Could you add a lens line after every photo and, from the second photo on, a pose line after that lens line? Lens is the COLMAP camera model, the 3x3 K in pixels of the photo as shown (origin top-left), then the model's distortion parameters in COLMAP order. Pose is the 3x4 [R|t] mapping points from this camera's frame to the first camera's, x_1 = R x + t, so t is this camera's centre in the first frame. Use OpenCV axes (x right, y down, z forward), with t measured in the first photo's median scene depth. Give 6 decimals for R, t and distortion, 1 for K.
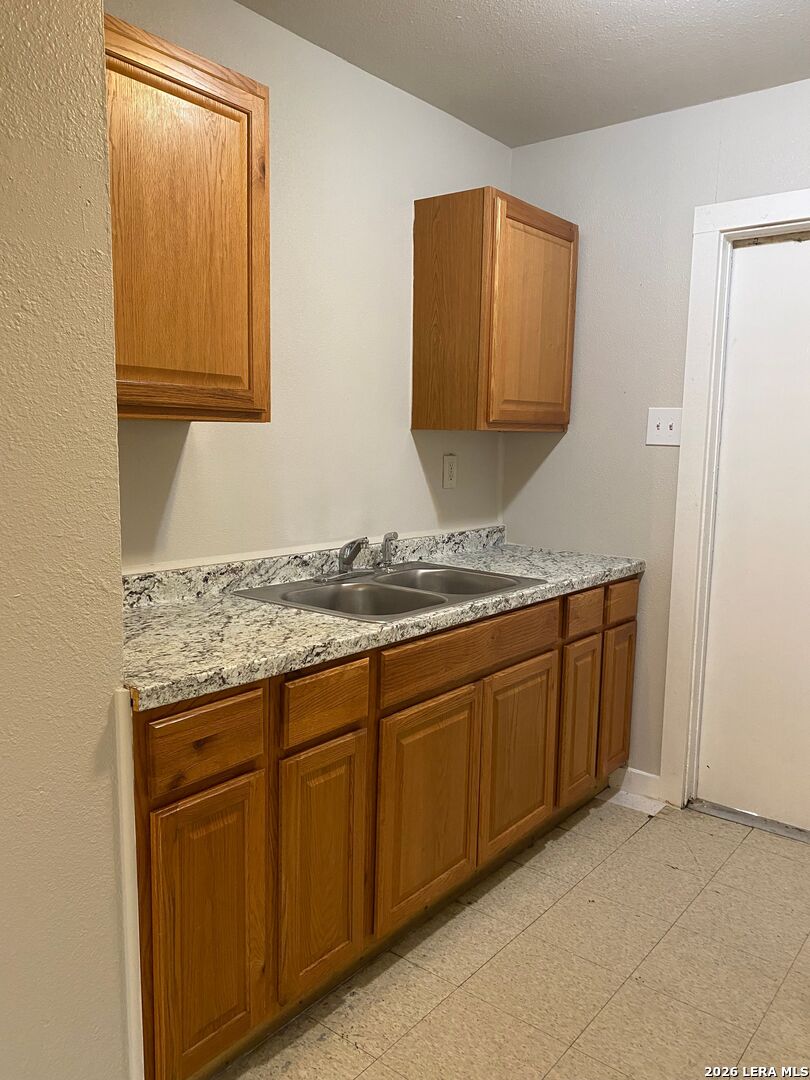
lens RADIAL K [[829.4, 0, 419.8], [0, 829.4, 547.2], [0, 0, 1]] dist [0.068531, -0.052844]
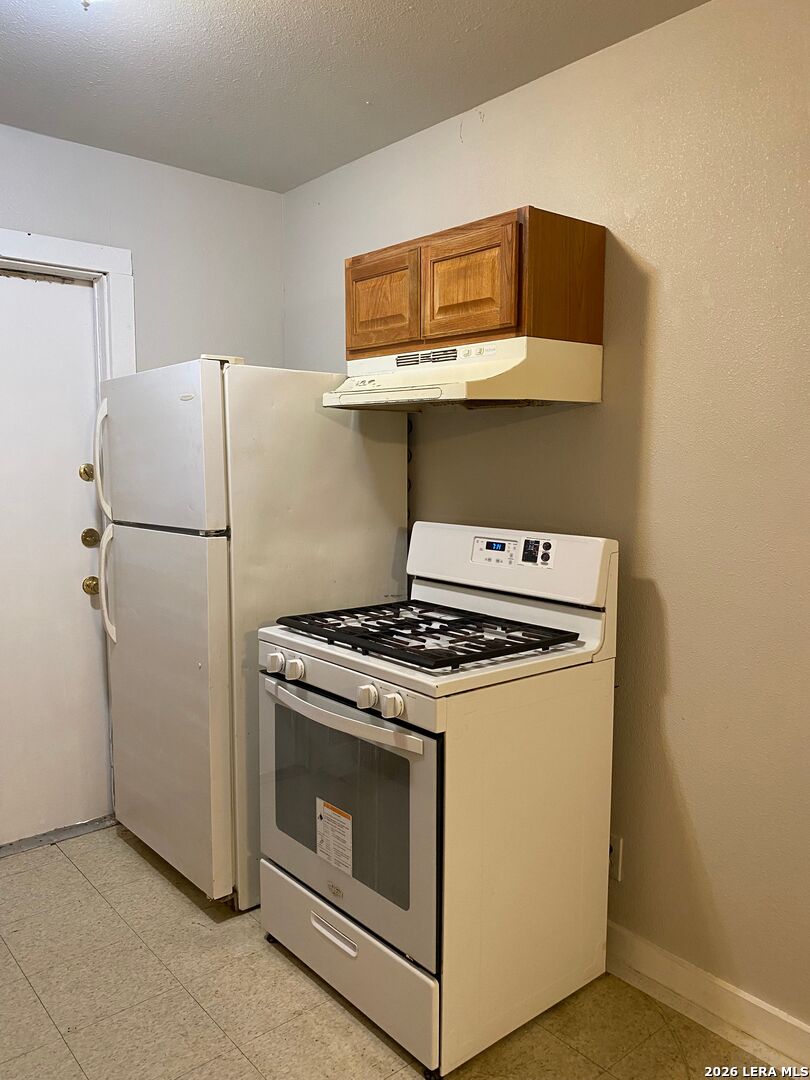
lens RADIAL K [[827.8, 0, 412.3], [0, 827.8, 545.4], [0, 0, 1]] dist [0.066678, -0.007667]
pose [[0.226676, -0.125518, 0.965848, -0.413400], [0.129750, 0.986714, 0.097778, -0.067293], [-0.965289, 0.103155, 0.239951, 0.249207]]
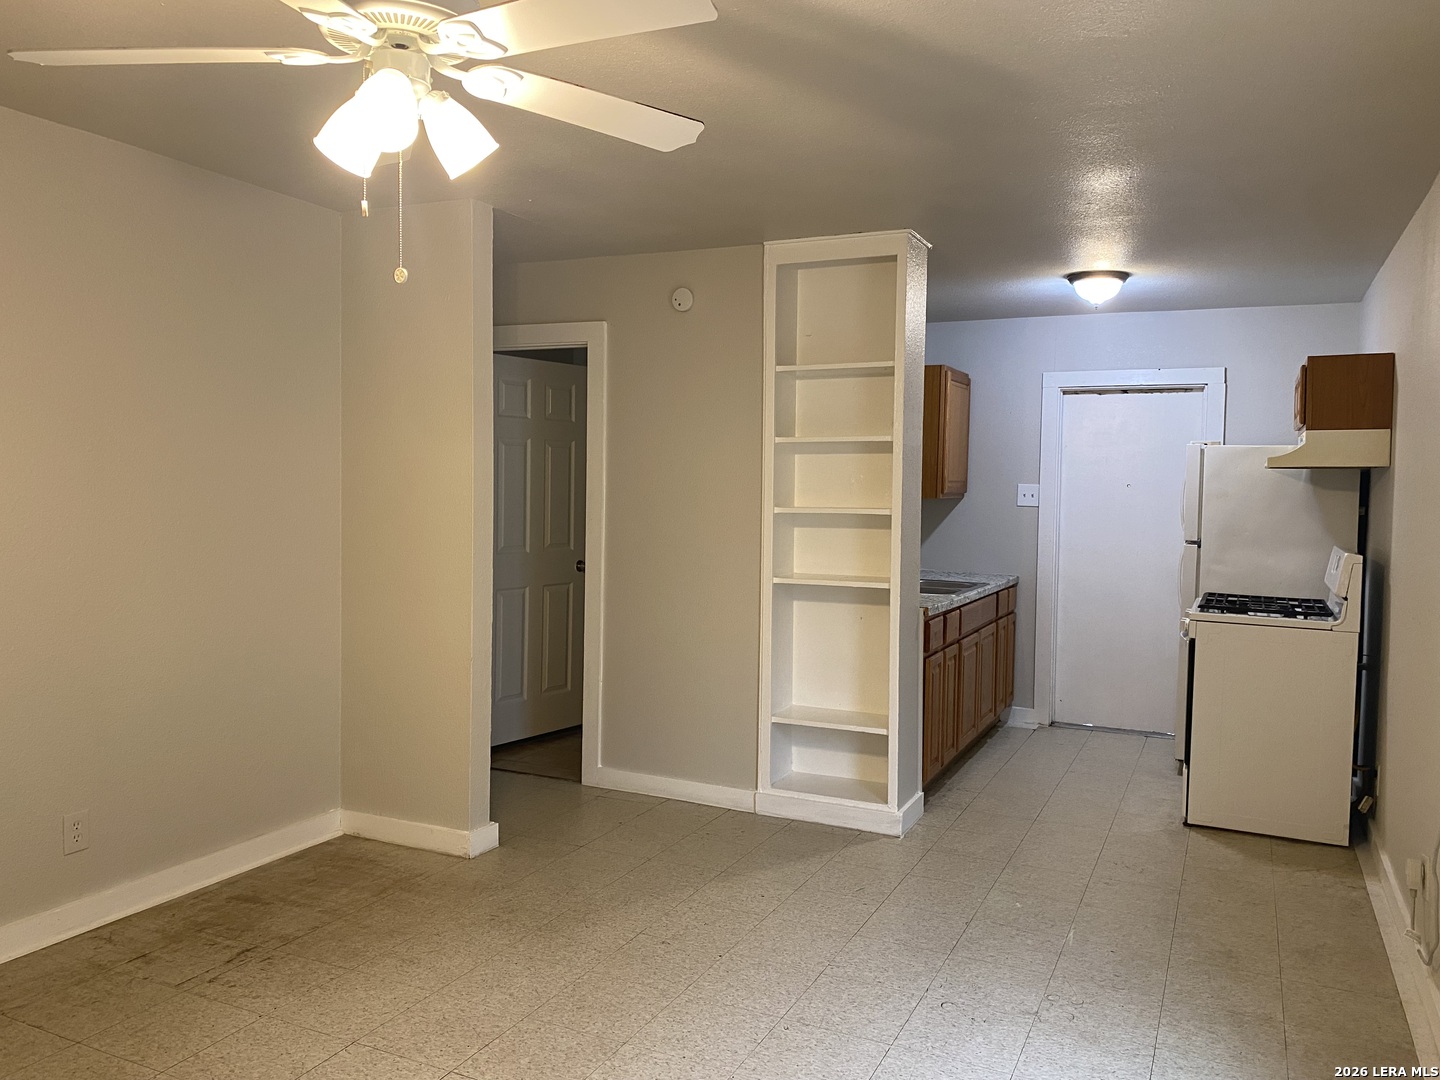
lens RADIAL K [[1105.9, 0, 735.2], [0, 1105.9, 531.9], [0, 0, 1]] dist [0.068531, -0.052844]
pose [[0.975338, -0.013576, 0.220298, -0.878754], [0.031836, 0.996322, -0.079550, 0.099683], [-0.218408, 0.084602, 0.972183, -1.175182]]
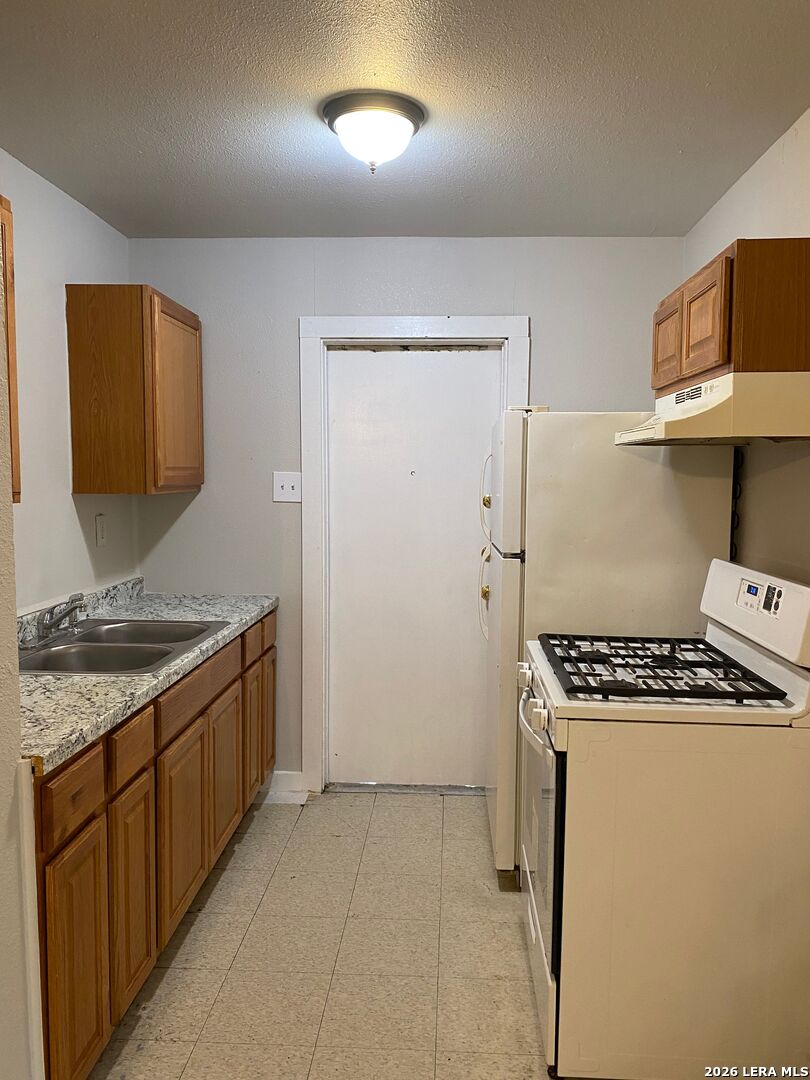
lens RADIAL K [[827.8, 0, 412.3], [0, 827.8, 545.4], [0, 0, 1]] dist [0.066678, -0.007667]
pose [[0.823065, -0.062993, 0.564443, -0.287149], [0.084238, 0.996378, -0.011637, -0.031626], [-0.561665, 0.057126, 0.825390, -0.128268]]
